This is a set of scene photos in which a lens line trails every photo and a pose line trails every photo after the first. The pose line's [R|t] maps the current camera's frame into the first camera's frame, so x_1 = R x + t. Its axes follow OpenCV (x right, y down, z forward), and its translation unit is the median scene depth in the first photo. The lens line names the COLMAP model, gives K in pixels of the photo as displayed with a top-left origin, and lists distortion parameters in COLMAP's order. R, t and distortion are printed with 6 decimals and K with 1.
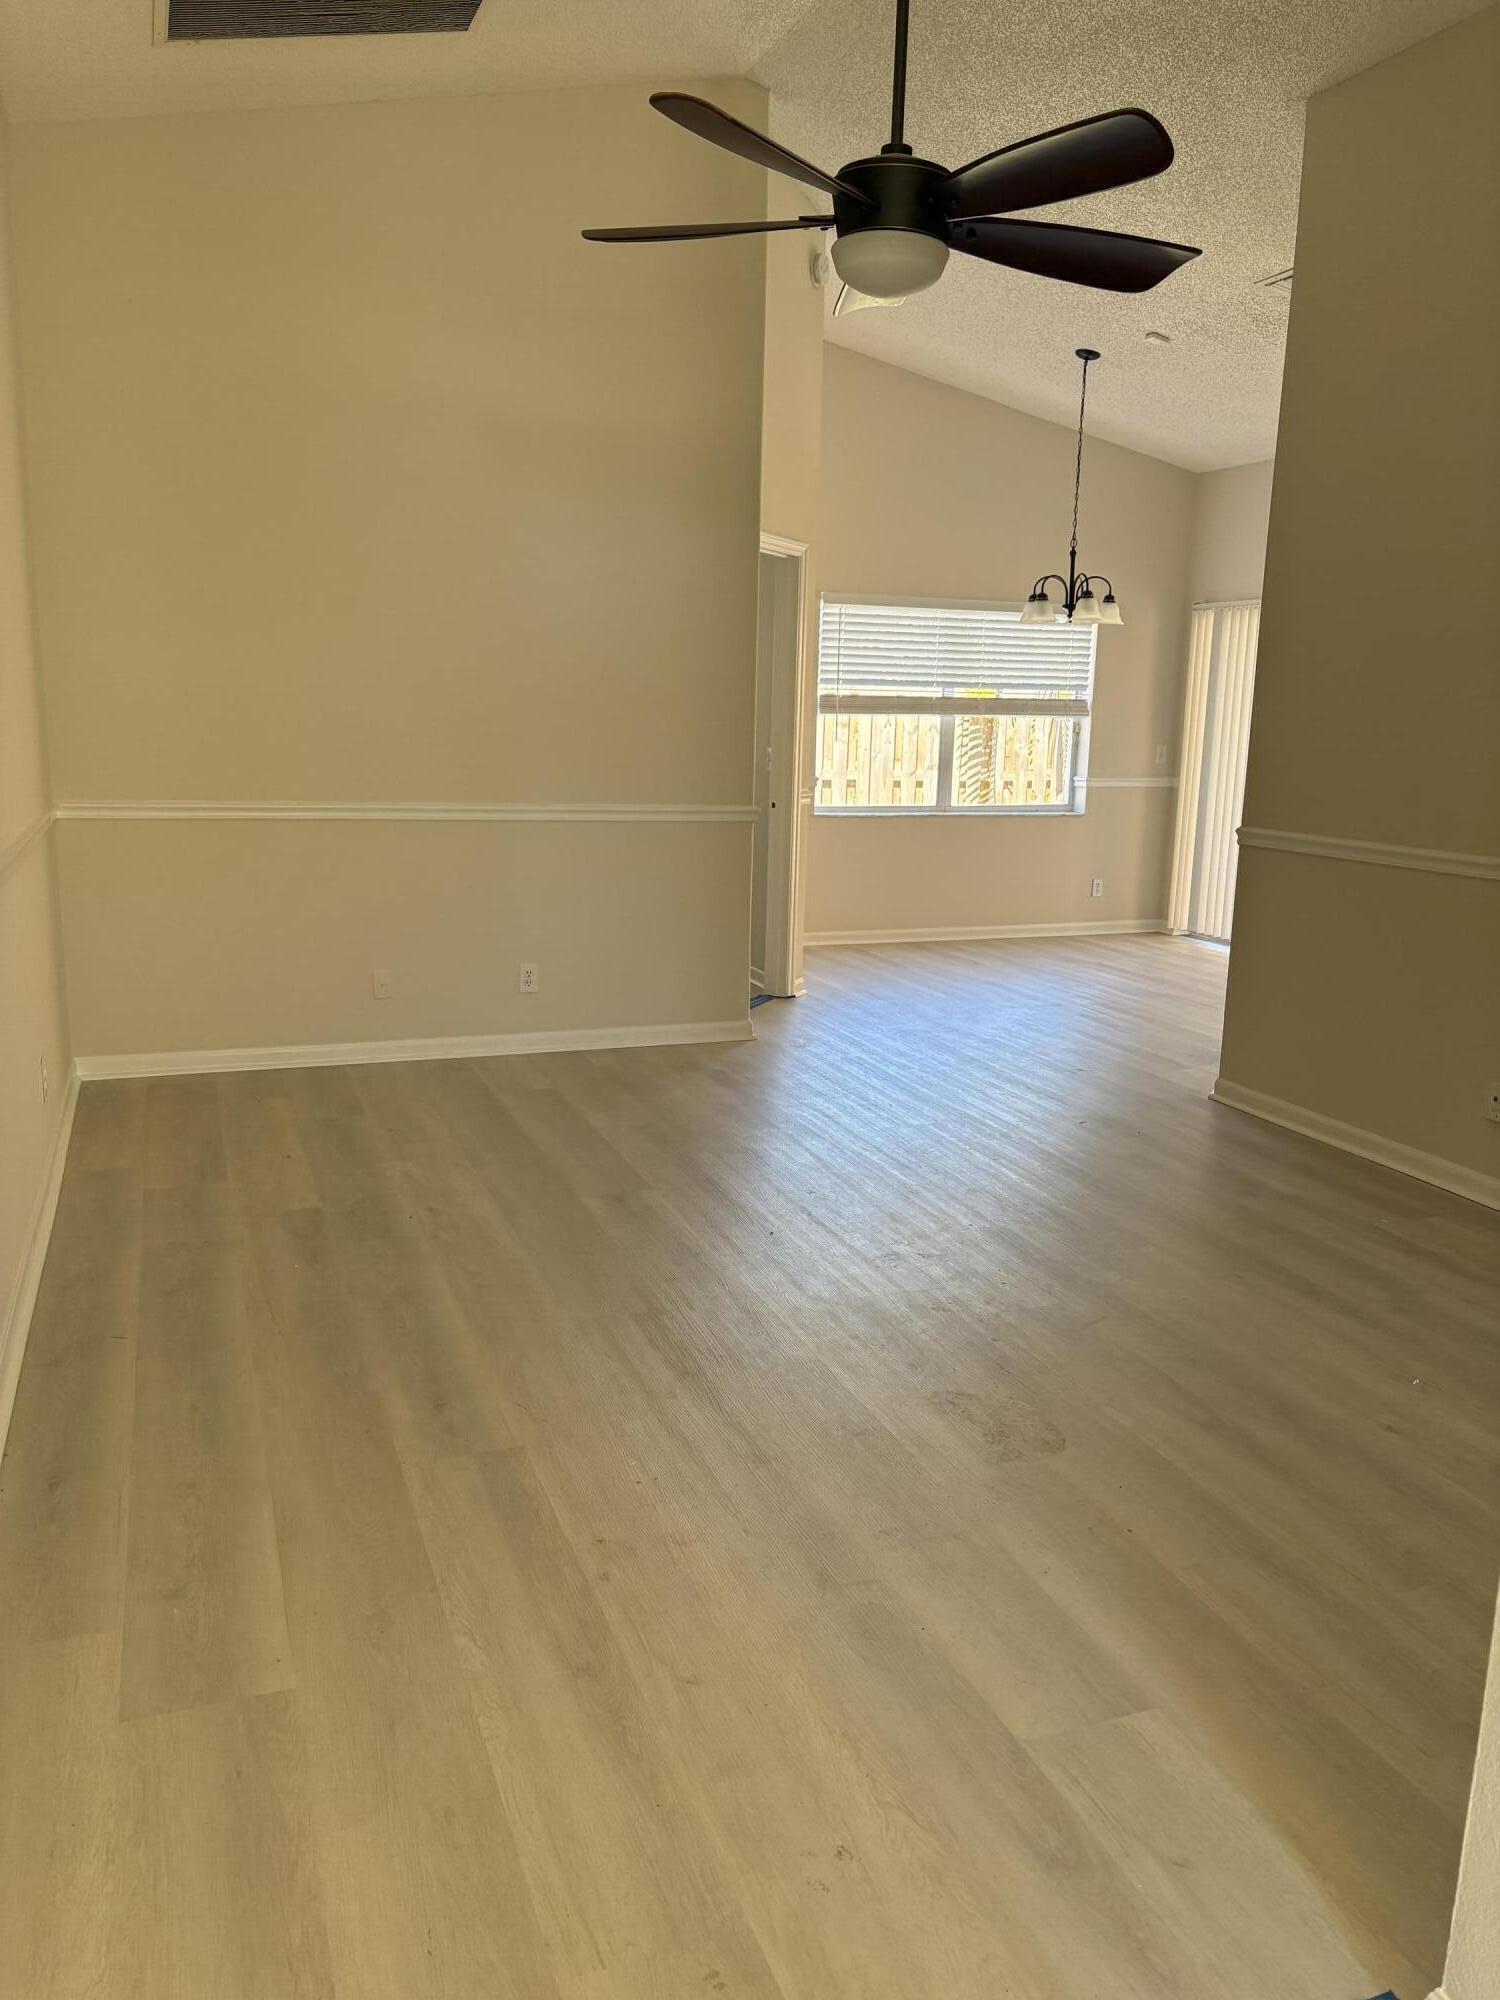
lens RADIAL K [[1531.8, 0, 750.0], [0, 1531.8, 1000.0], [0, 0, 1]] dist [-0.161225, -0.000007]
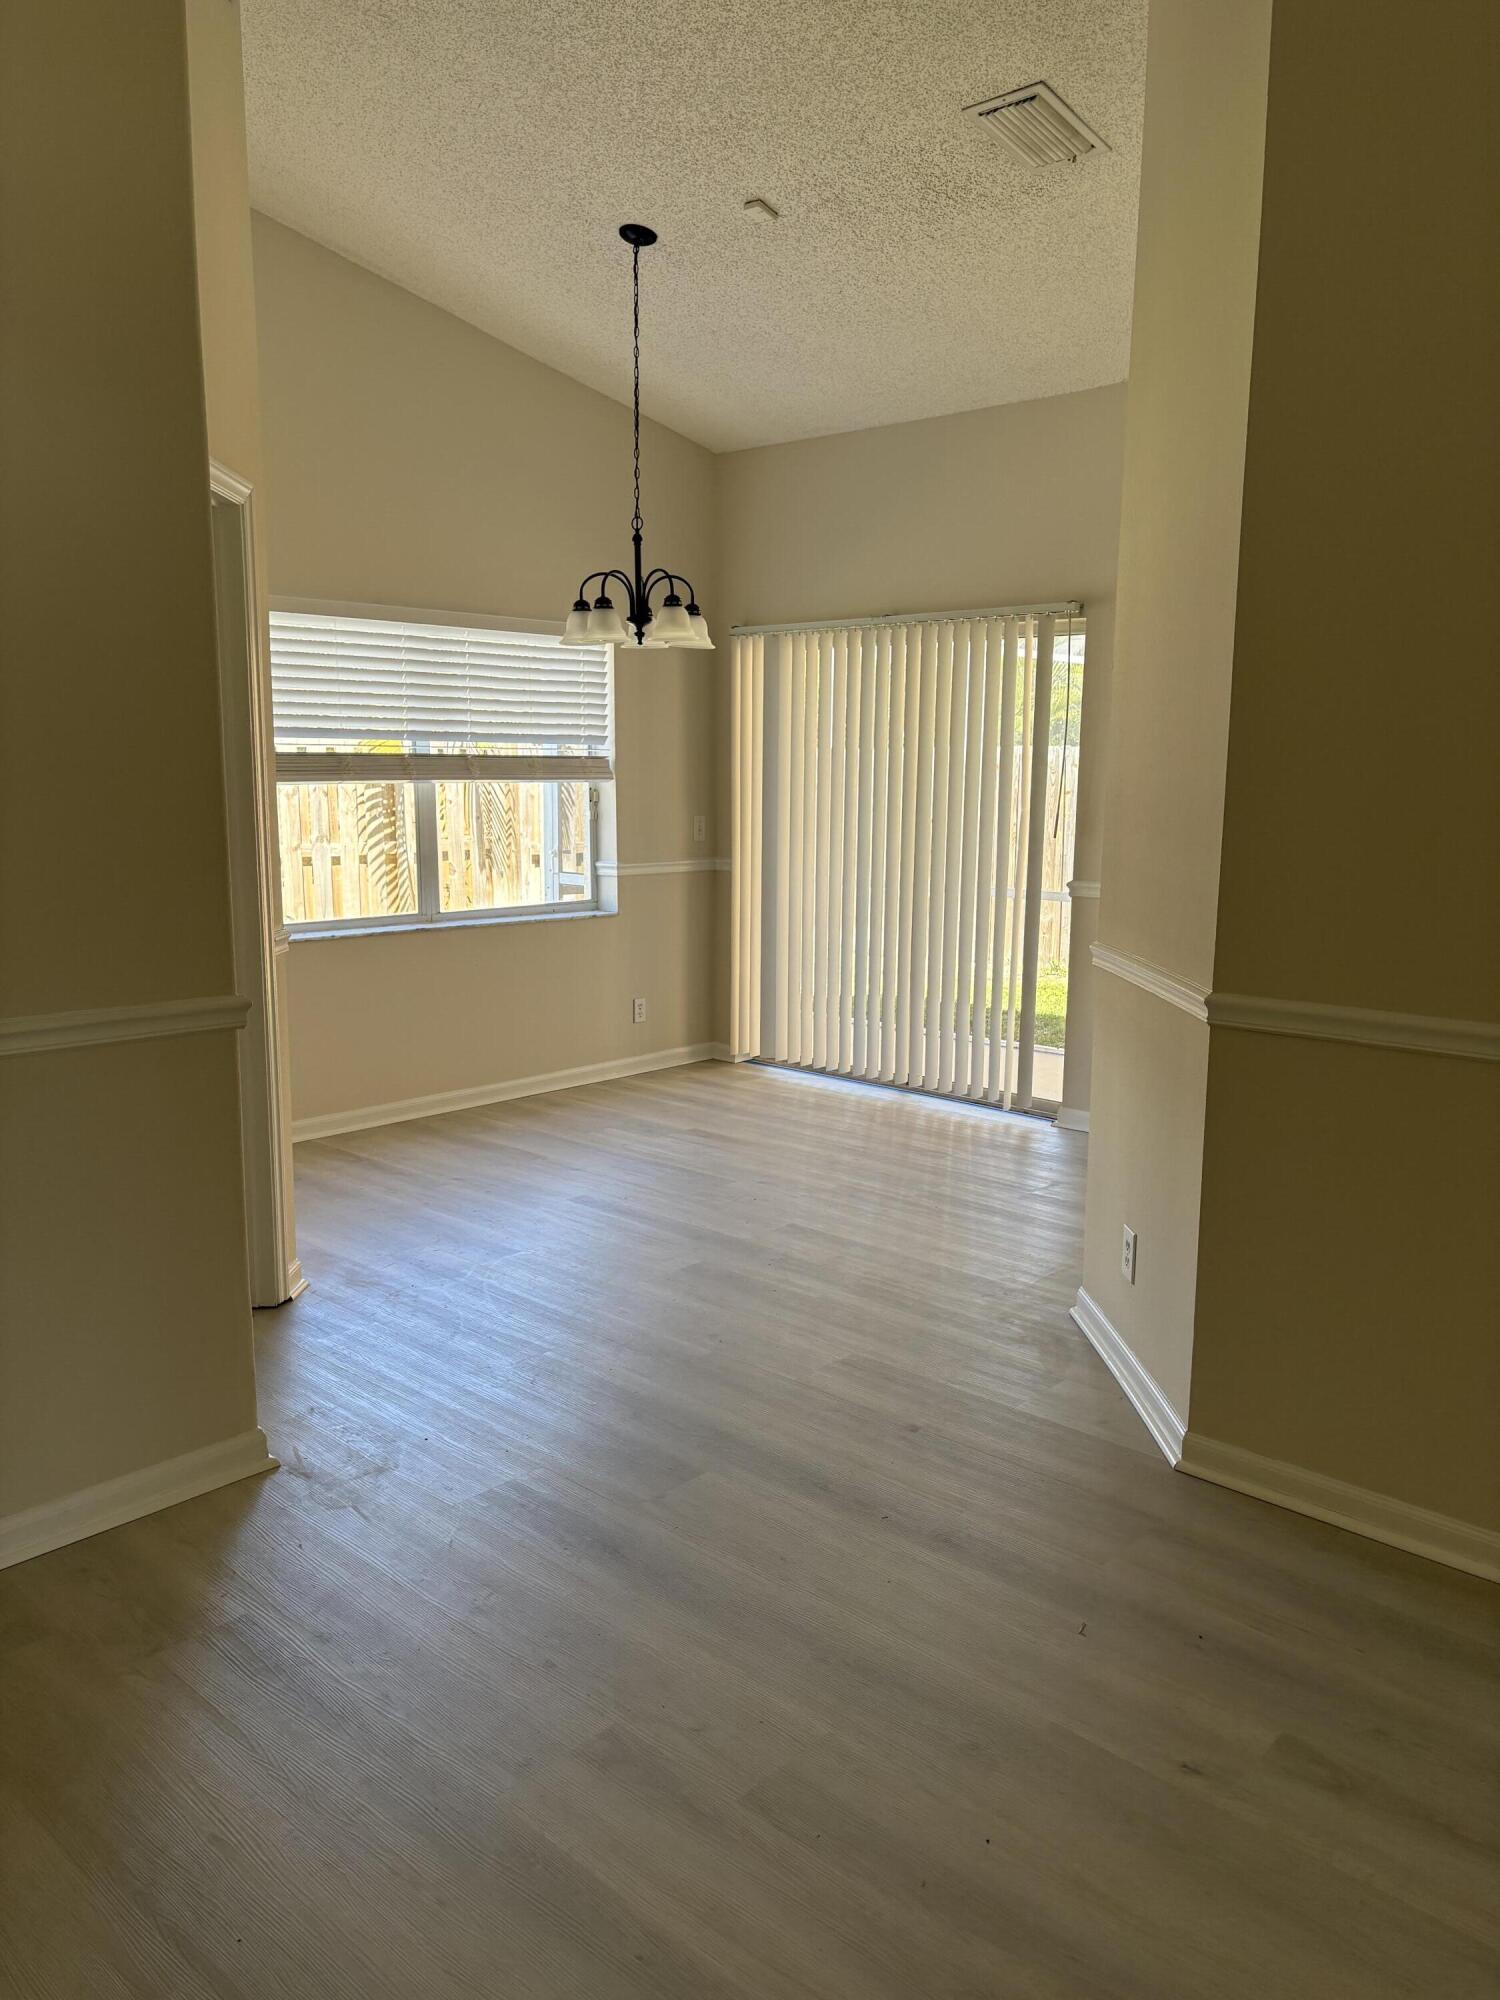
lens RADIAL K [[1458.3, 0, 816.9], [0, 1458.3, 1003.5], [0, 0, 1]] dist [0.052727, -0.174139]
pose [[0.875695, -0.075868, 0.476868, -0.036476], [0.086396, 0.996261, -0.000151, -0.070303], [-0.475073, 0.041332, 0.878975, 0.332097]]
